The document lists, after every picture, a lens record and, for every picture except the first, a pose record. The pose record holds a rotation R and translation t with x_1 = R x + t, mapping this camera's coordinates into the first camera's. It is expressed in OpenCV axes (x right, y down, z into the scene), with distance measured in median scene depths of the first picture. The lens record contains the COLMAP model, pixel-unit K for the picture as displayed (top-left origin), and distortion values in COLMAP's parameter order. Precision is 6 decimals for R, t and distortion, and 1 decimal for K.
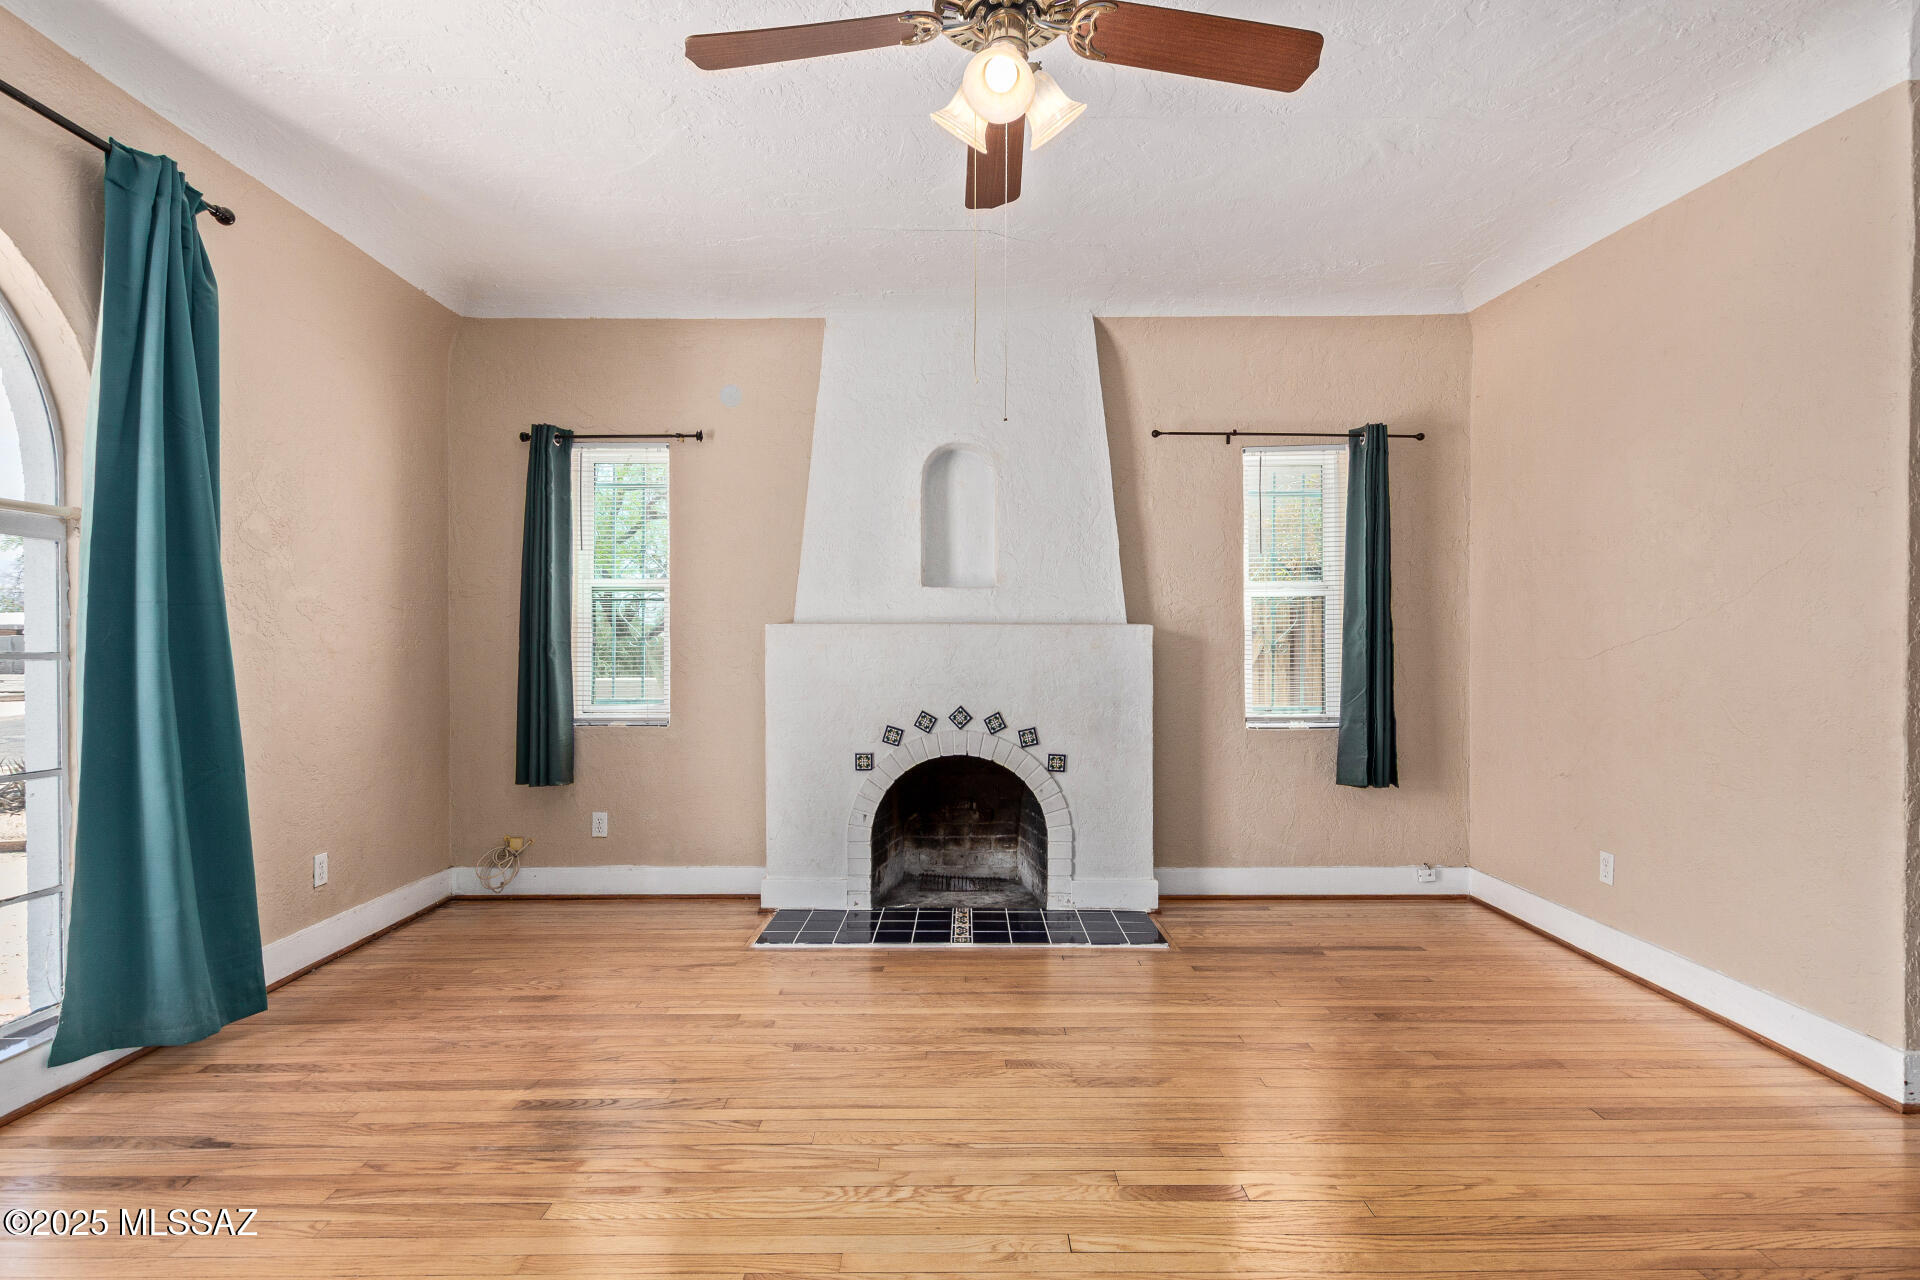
lens RADIAL K [[972.0, 0, 965.4], [0, 972.0, 654.0], [0, 0, 1]] dist [0.001084, -0.000518]
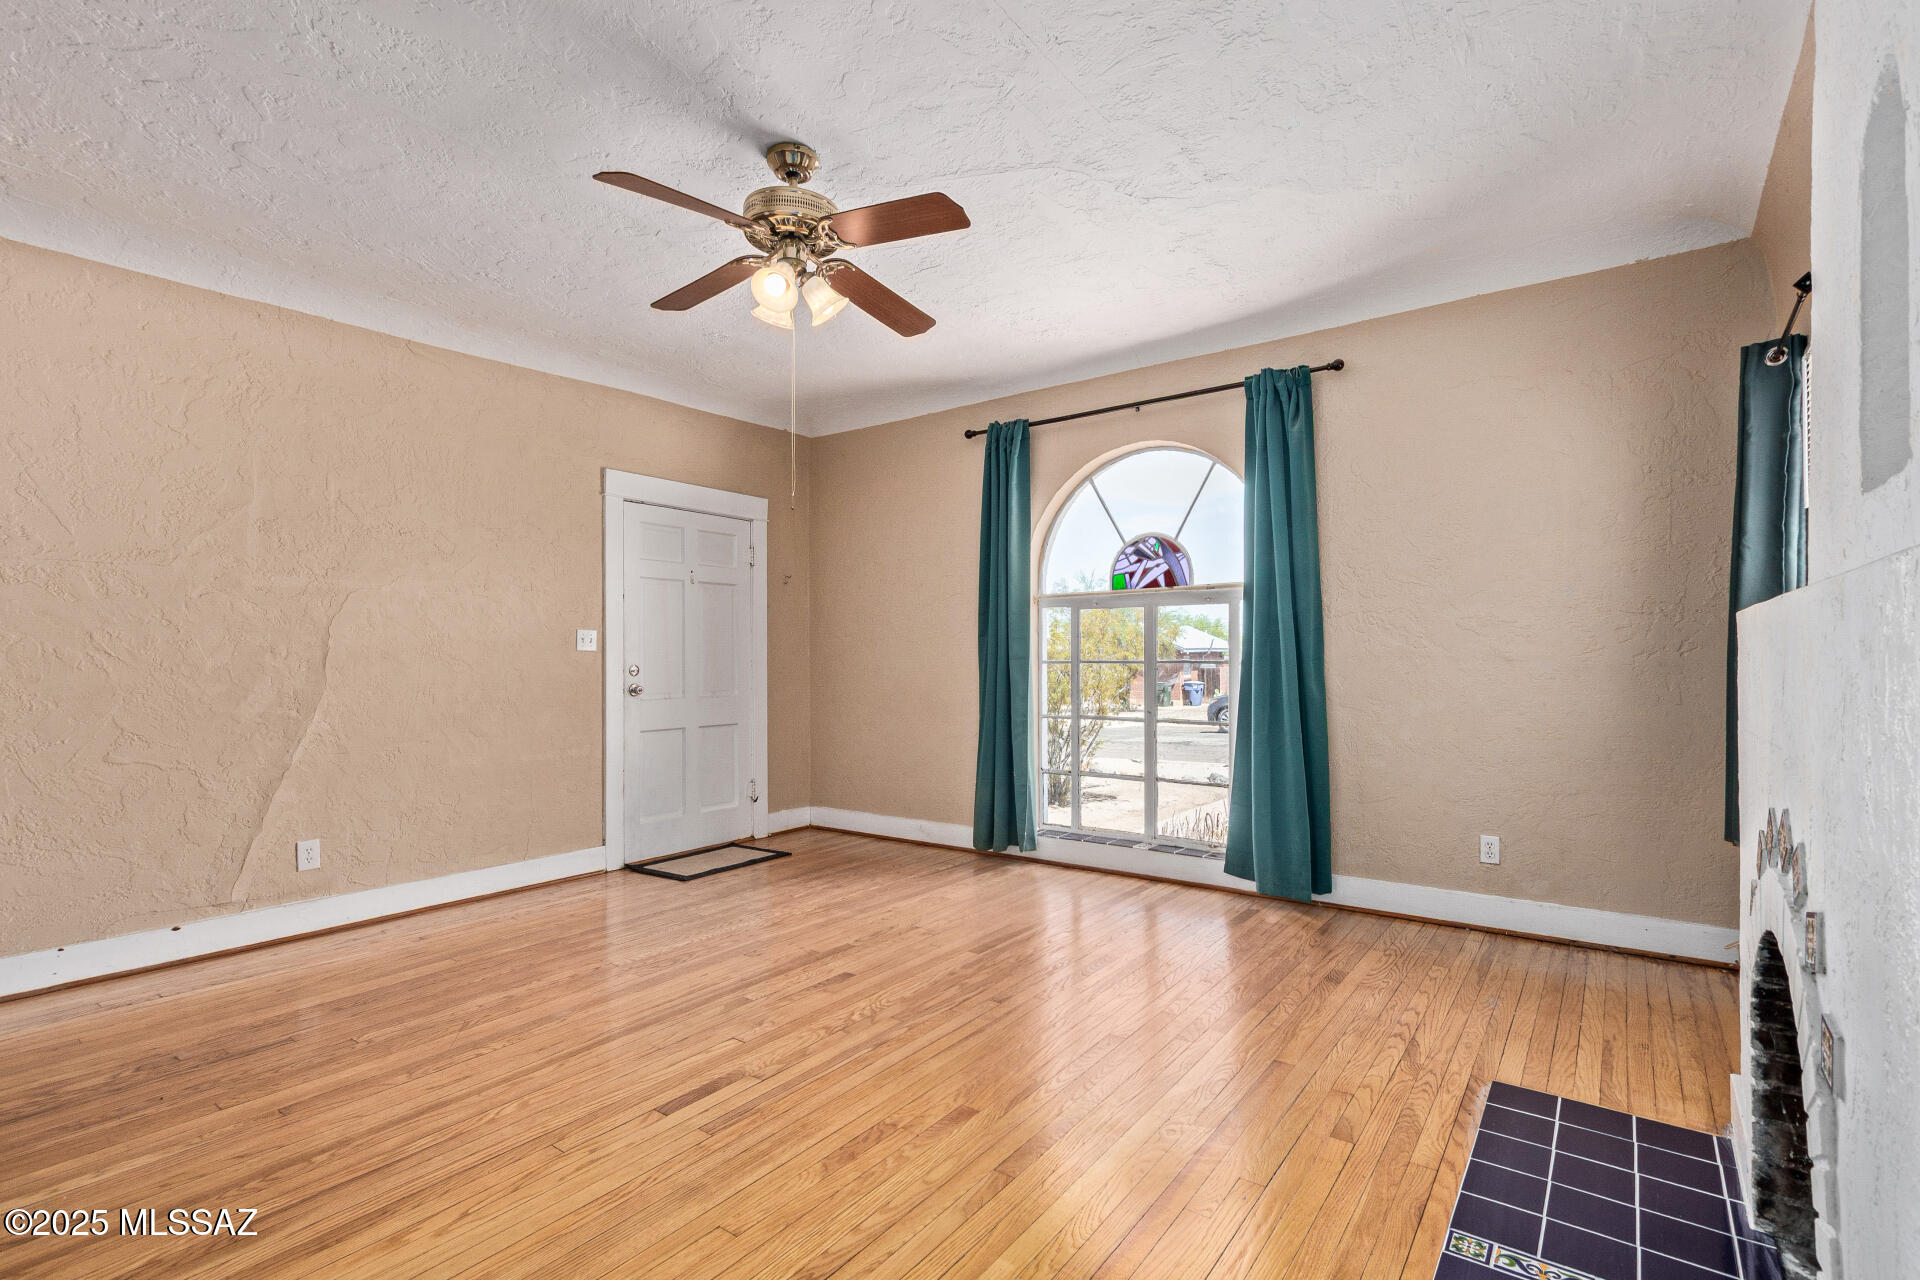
lens RADIAL K [[881.8, 0, 964.4], [0, 881.8, 652.7], [0, 0, 1]] dist [0.010534, -0.004854]
pose [[-0.601154, -0.001500, -0.799132, 0.456589], [0.000886, 0.999996, -0.002544, -0.006668], [0.799133, -0.002237, -0.601150, 0.953866]]
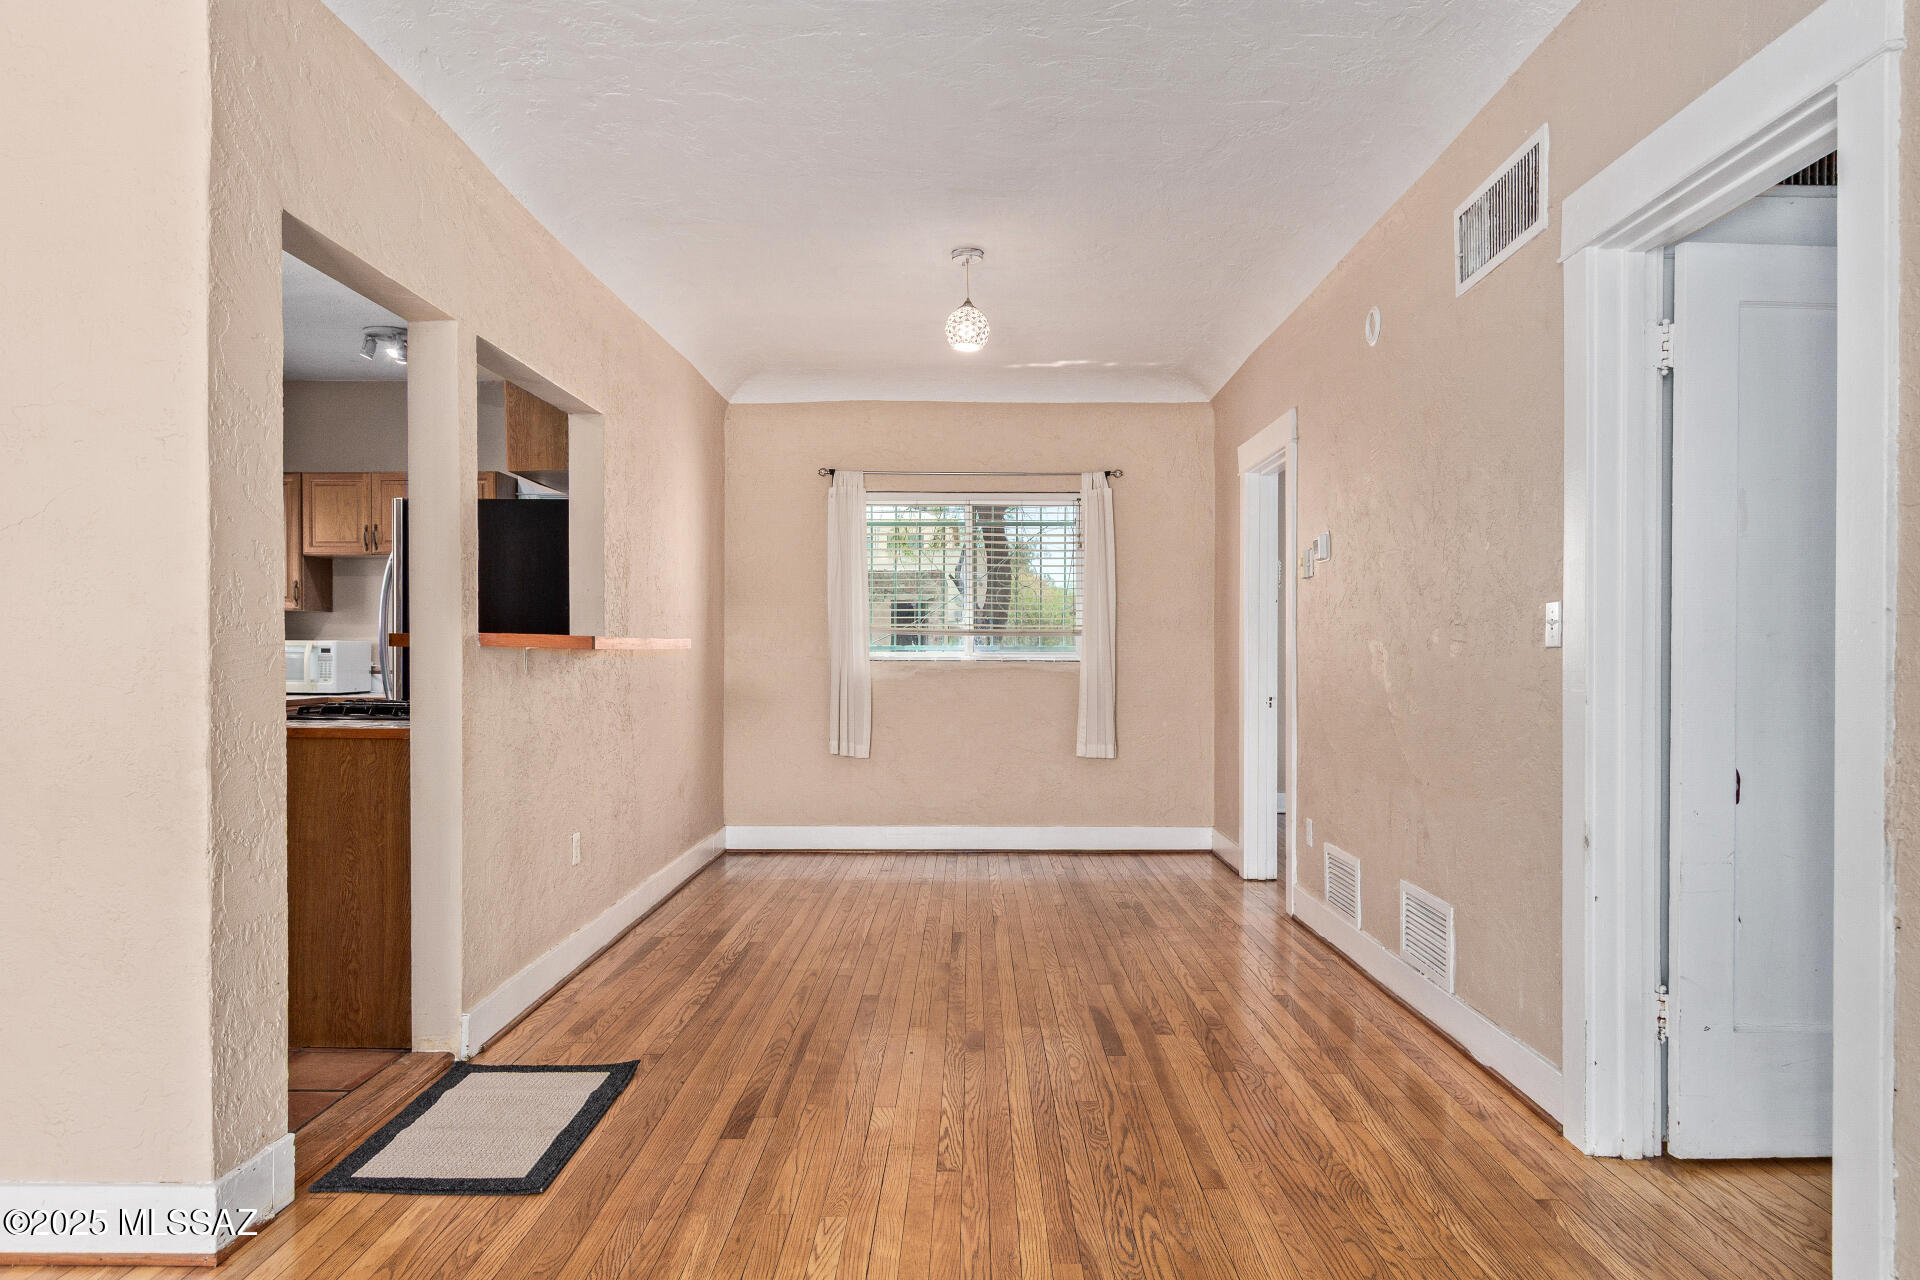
lens RADIAL K [[1199.4, 0, 966.4], [0, 1199.4, 658.0], [0, 0, 1]] dist [0.004451, 0.003258]
pose [[0.012903, -0.005649, 0.999901, 0.021305], [0.008033, 0.999952, 0.005546, -0.000950], [-0.999884, 0.007960, 0.012948, 0.227713]]
